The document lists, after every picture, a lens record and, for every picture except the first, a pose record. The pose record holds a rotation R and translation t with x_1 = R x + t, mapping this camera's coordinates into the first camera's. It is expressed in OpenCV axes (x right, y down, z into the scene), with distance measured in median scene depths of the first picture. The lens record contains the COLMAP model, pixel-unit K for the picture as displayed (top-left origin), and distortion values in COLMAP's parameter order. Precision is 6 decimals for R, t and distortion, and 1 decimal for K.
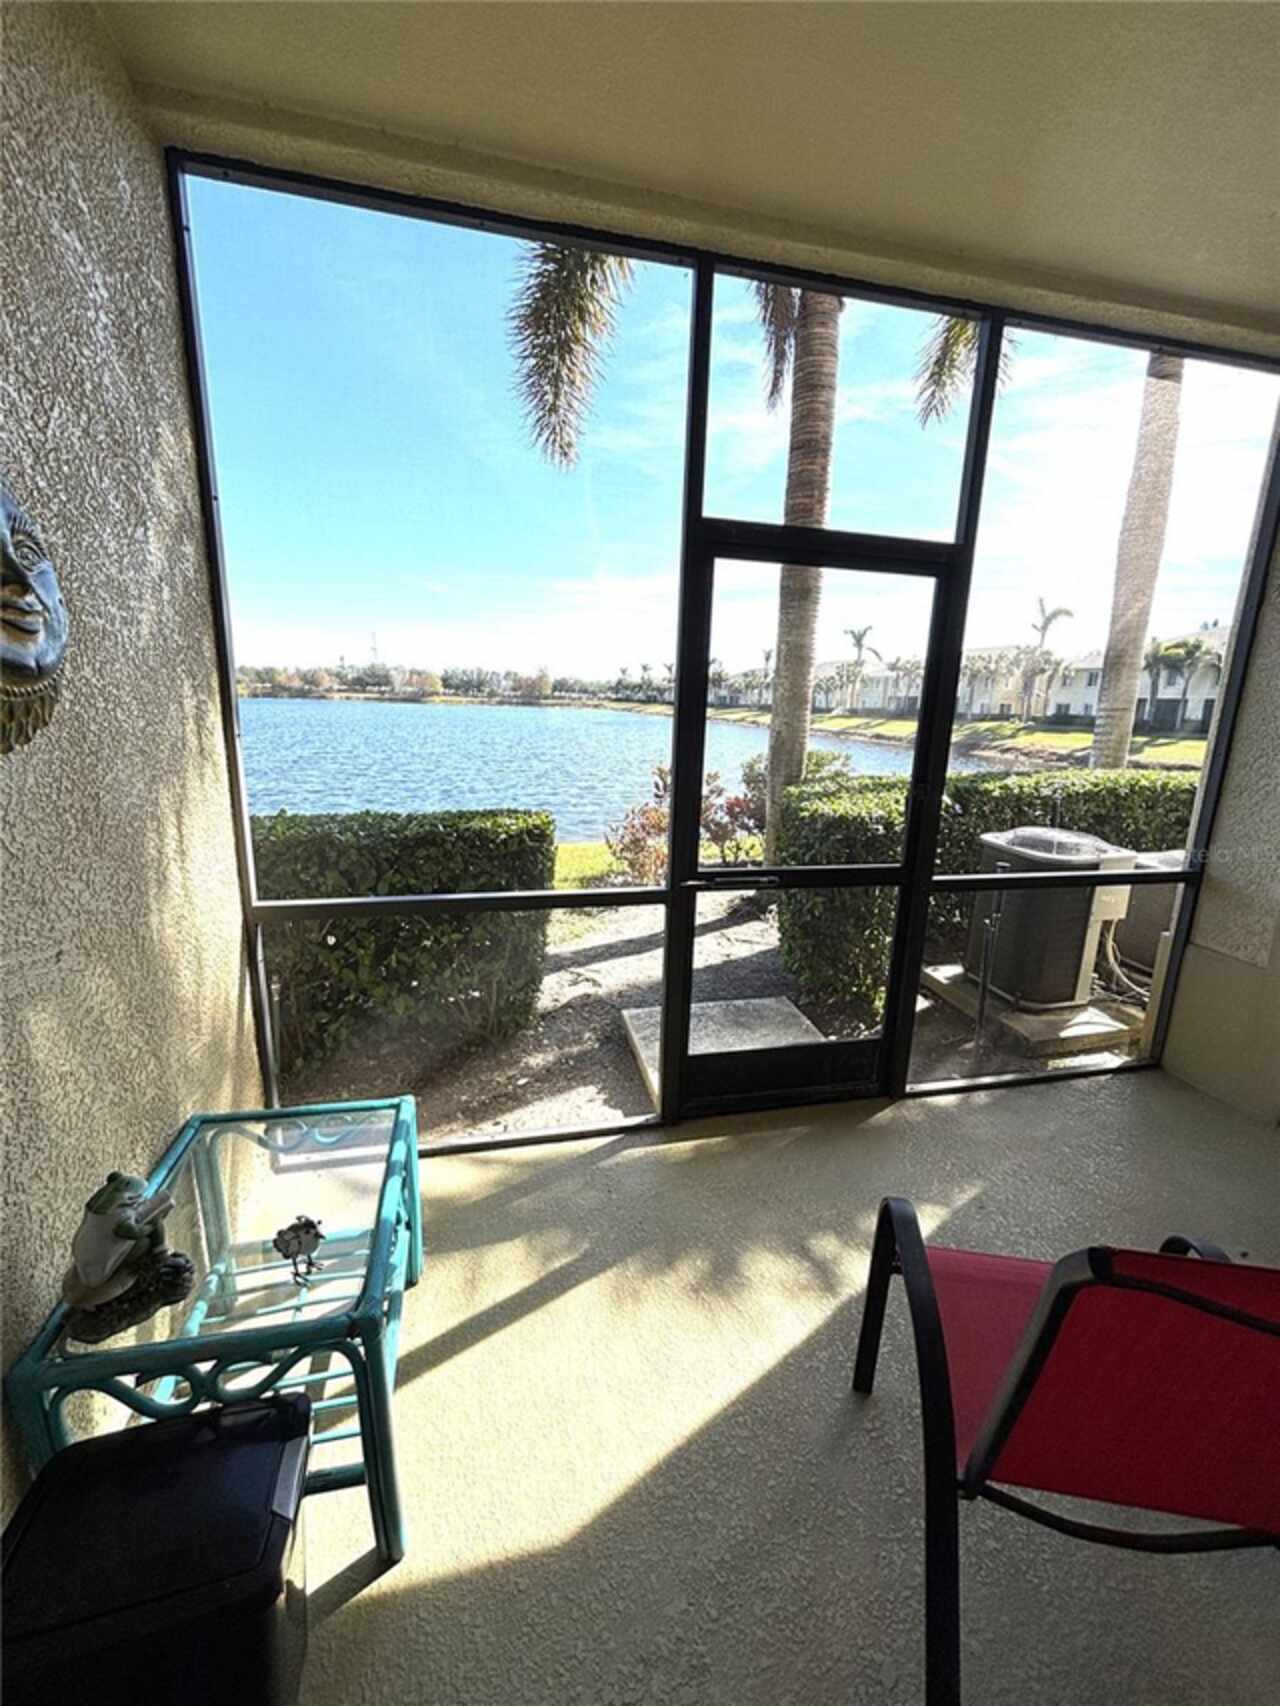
lens RADIAL K [[682.0, 0, 640.7], [0, 682.0, 857.2], [0, 0, 1]] dist [-0.007766, -0.000575]
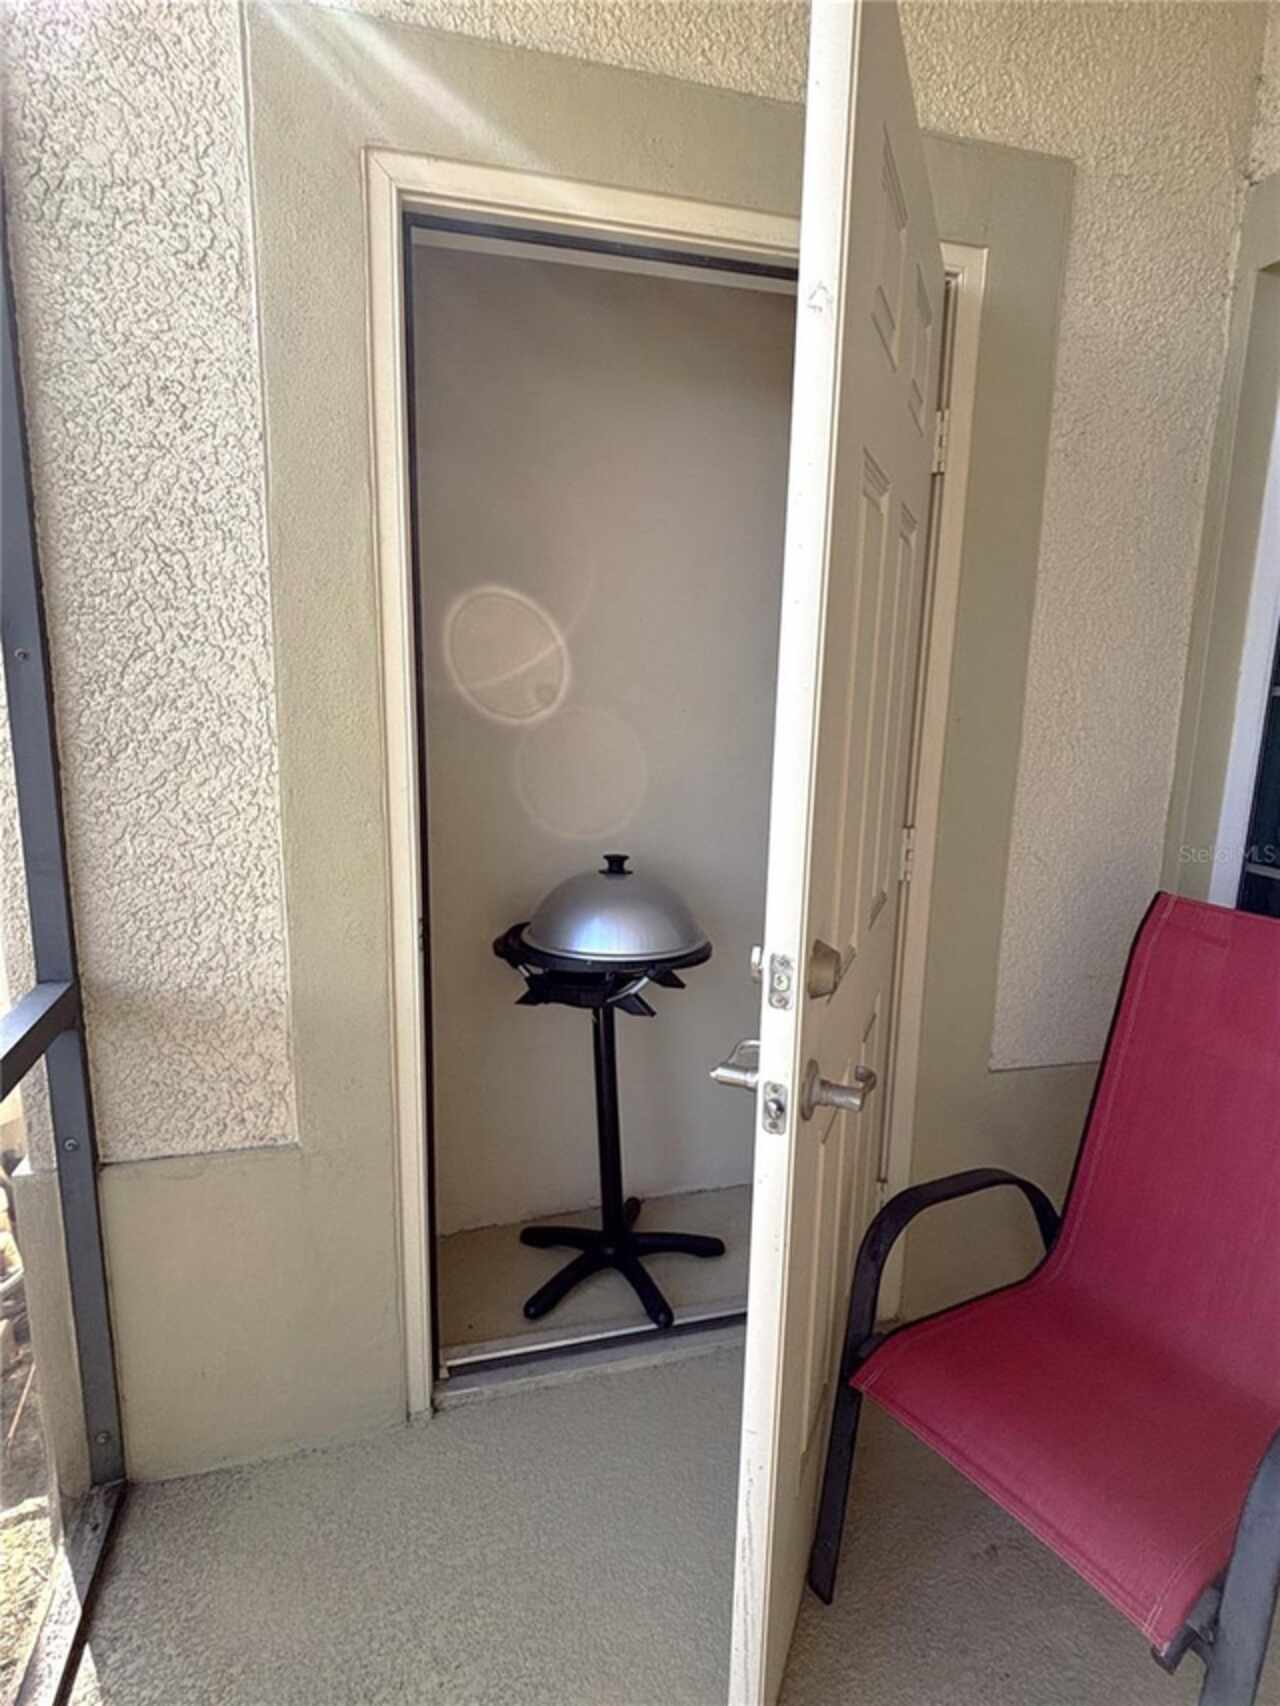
lens RADIAL K [[933.5, 0, 637.6], [0, 933.5, 853.3], [0, 0, 1]] dist [-0.014423, 0.000001]
pose [[-0.056371, -0.229445, 0.971688, 0.248539], [0.205466, 0.949738, 0.236182, -0.072890], [-0.977039, 0.212963, -0.006395, 0.502362]]
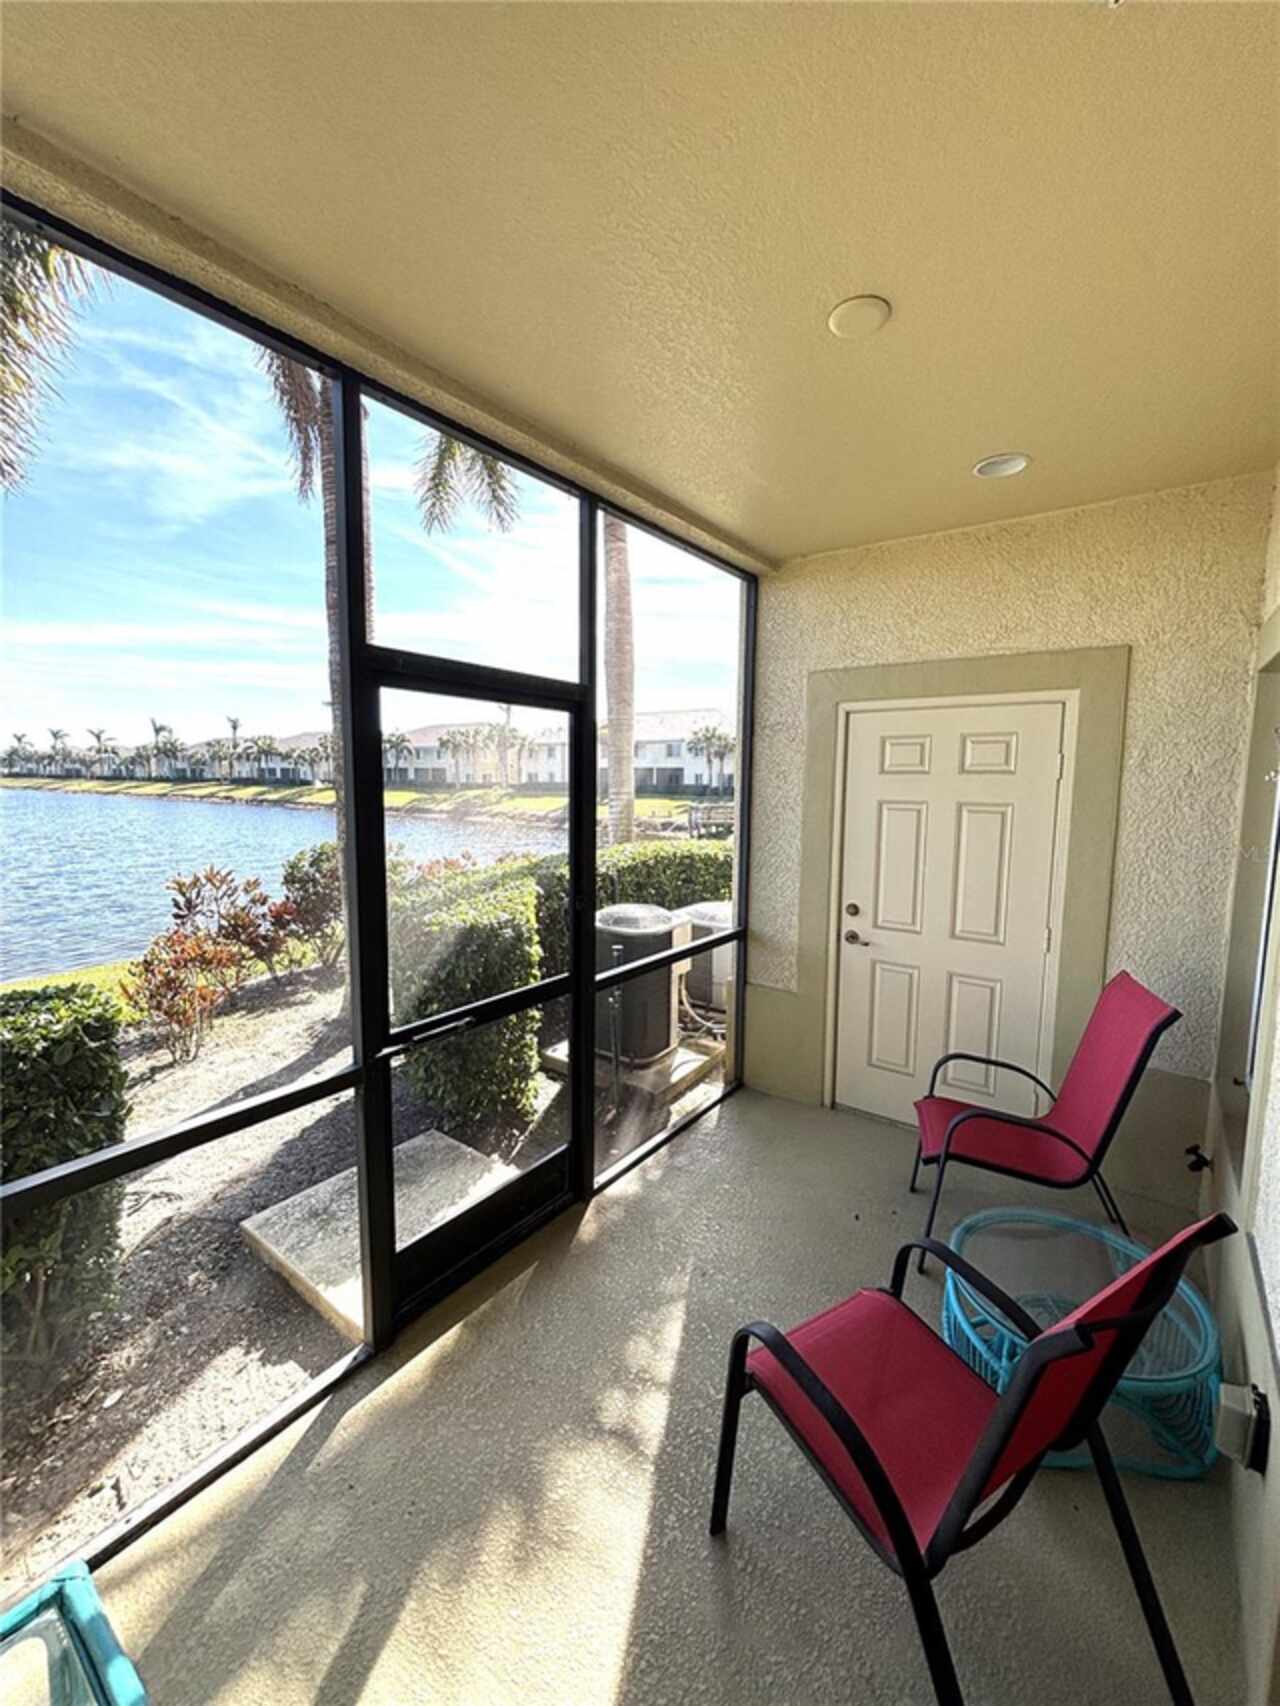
lens RADIAL K [[682.0, 0, 643.6], [0, 682.0, 851.1], [0, 0, 1]] dist [-0.007766, -0.000575]
pose [[0.755864, -0.089817, 0.648539, -0.125440], [0.159259, 0.986017, -0.049059, -0.068065], [-0.635064, 0.140367, 0.759599, 0.068476]]
